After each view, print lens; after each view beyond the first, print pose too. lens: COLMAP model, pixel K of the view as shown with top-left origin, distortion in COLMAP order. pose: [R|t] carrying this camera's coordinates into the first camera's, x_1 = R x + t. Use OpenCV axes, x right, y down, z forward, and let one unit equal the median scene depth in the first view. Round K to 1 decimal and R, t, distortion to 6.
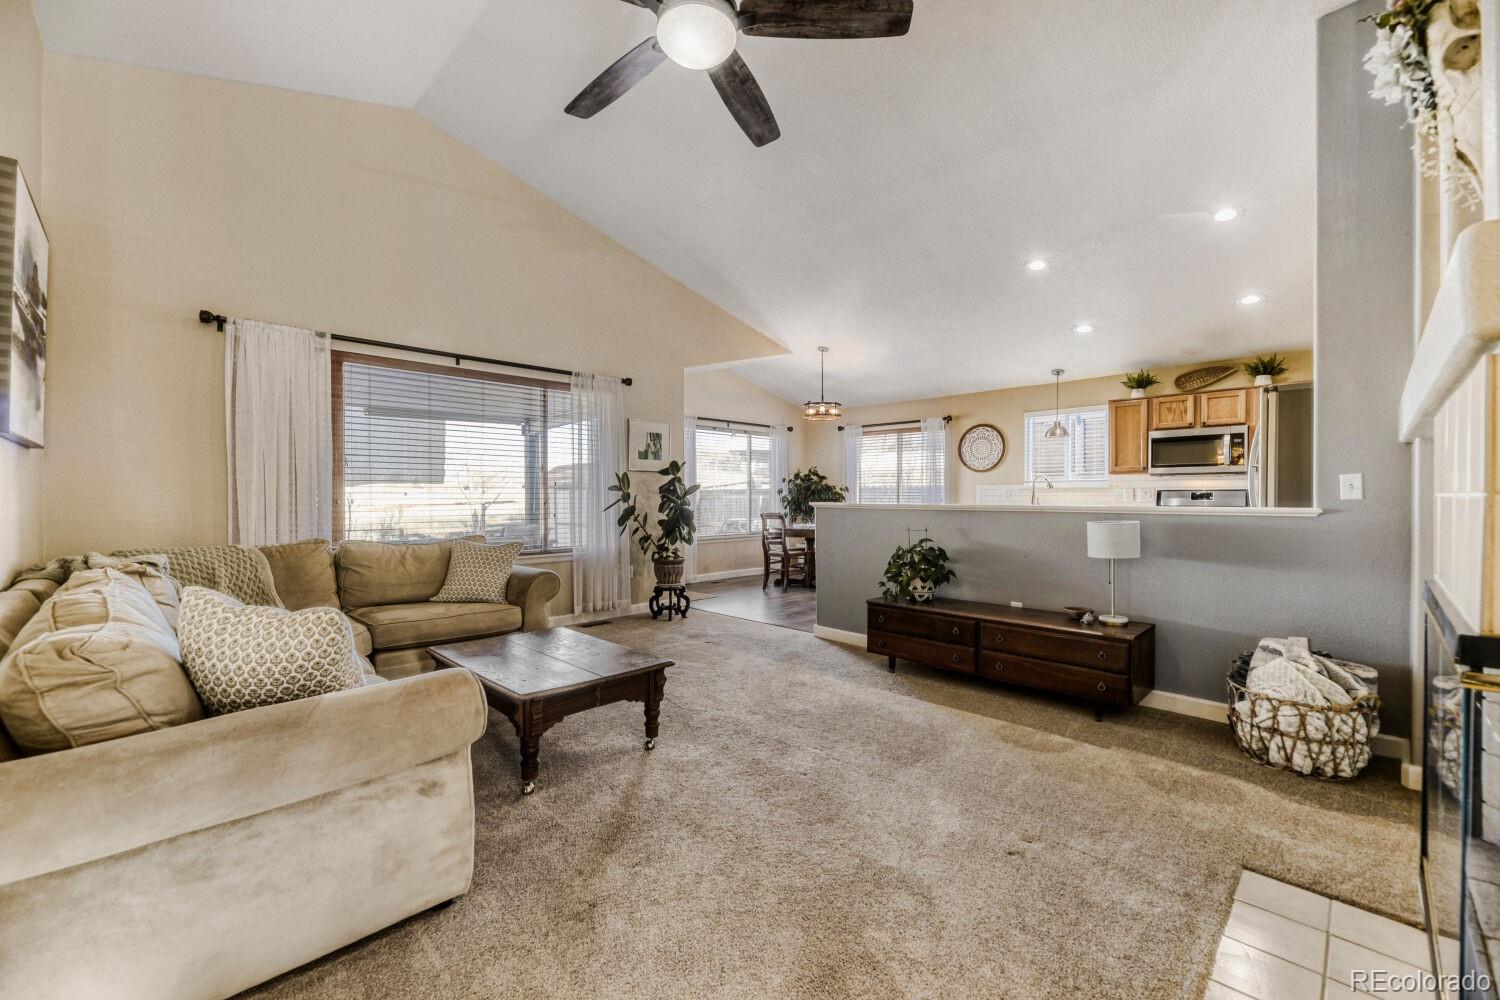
lens RADIAL K [[627.3, 0, 750.0], [0, 627.3, 500.0], [0, 0, 1]] dist [-0.009882, -0.000361]
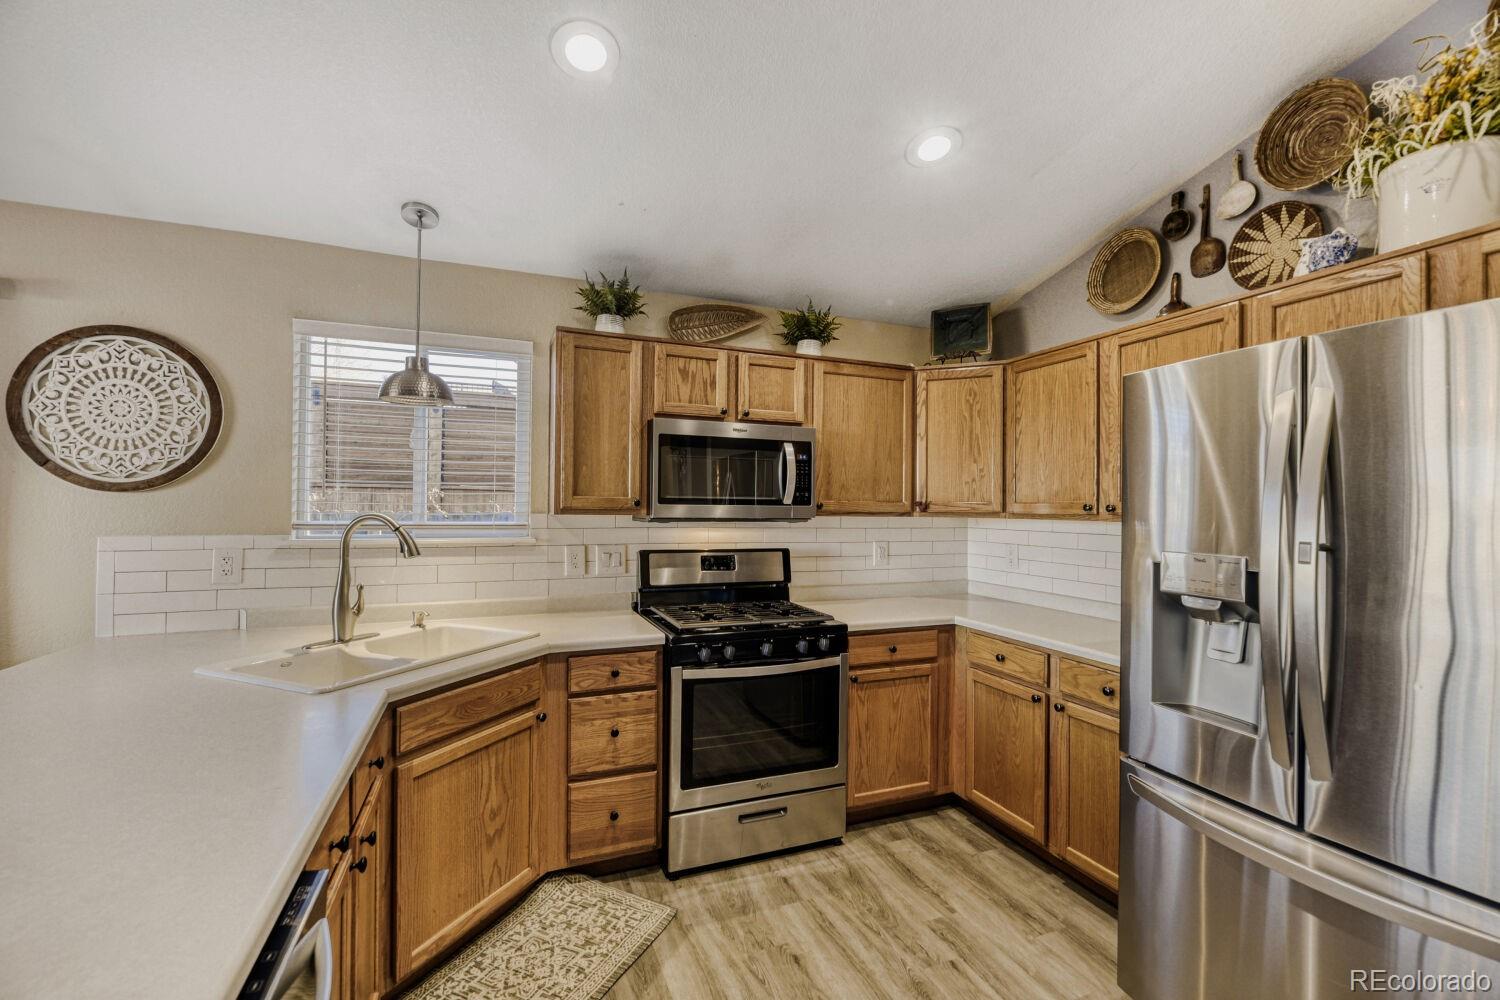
lens RADIAL K [[619.9, 0, 728.2], [0, 619.9, 502.9], [0, 0, 1]] dist [-0.003010, -0.000888]
pose [[0.400896, 0.007835, 0.916090, 0.265061], [-0.009071, 0.999948, -0.004583, -0.048308], [-0.916079, -0.006472, 0.400946, 0.752335]]
